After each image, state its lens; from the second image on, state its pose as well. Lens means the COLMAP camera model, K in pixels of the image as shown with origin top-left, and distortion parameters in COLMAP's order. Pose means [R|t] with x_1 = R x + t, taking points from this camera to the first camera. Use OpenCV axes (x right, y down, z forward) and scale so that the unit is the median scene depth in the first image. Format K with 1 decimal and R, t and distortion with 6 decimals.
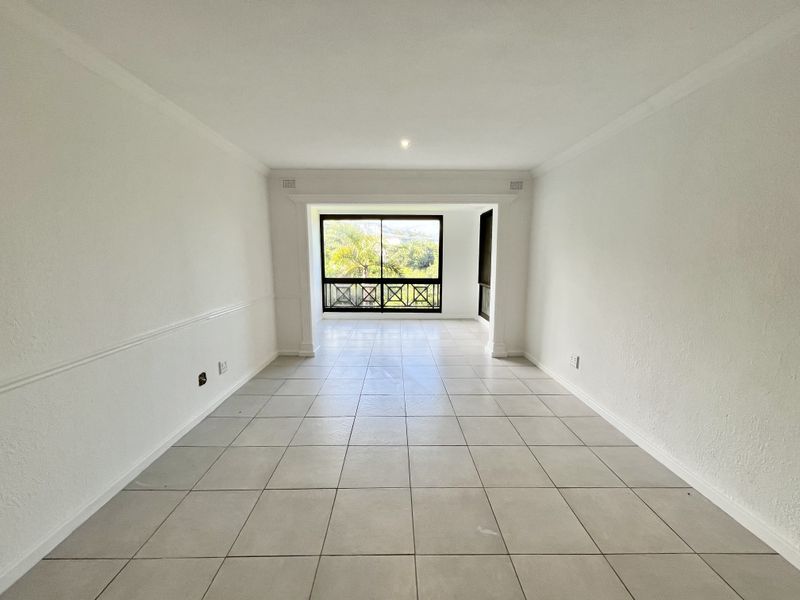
lens RADIAL K [[318.0, 0, 400.0], [0, 318.0, 300.0], [0, 0, 1]] dist [-0.012939, 0.000126]
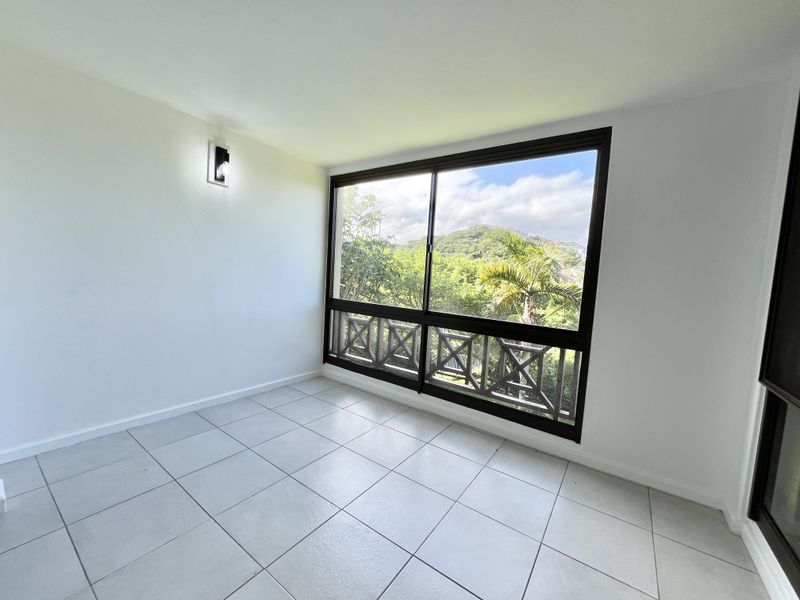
lens RADIAL K [[318.0, 0, 400.0], [0, 318.0, 300.0], [0, 0, 1]] dist [-0.012939, 0.000126]
pose [[0.789508, 0.094756, -0.606381, 0.167290], [-0.130648, 0.991312, -0.015198, -0.072609], [0.599673, 0.091221, 0.795029, 0.635533]]
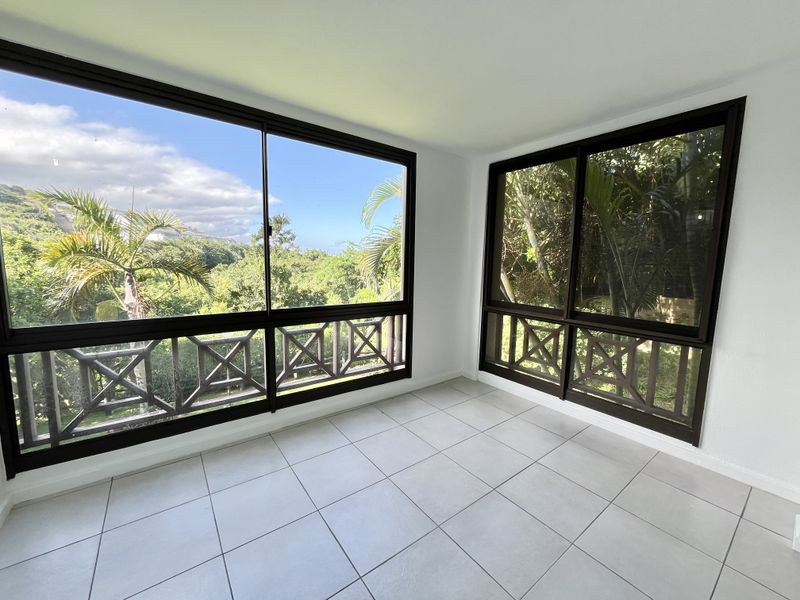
lens RADIAL K [[335.2, 0, 415.2], [0, 335.2, 303.0], [0, 0, 1]] dist [0.000041, 0.000015]
pose [[0.810232, -0.063415, 0.582668, -0.134263], [0.064036, 0.997756, 0.019545, -0.073361], [-0.582600, 0.021475, 0.812475, 0.615148]]
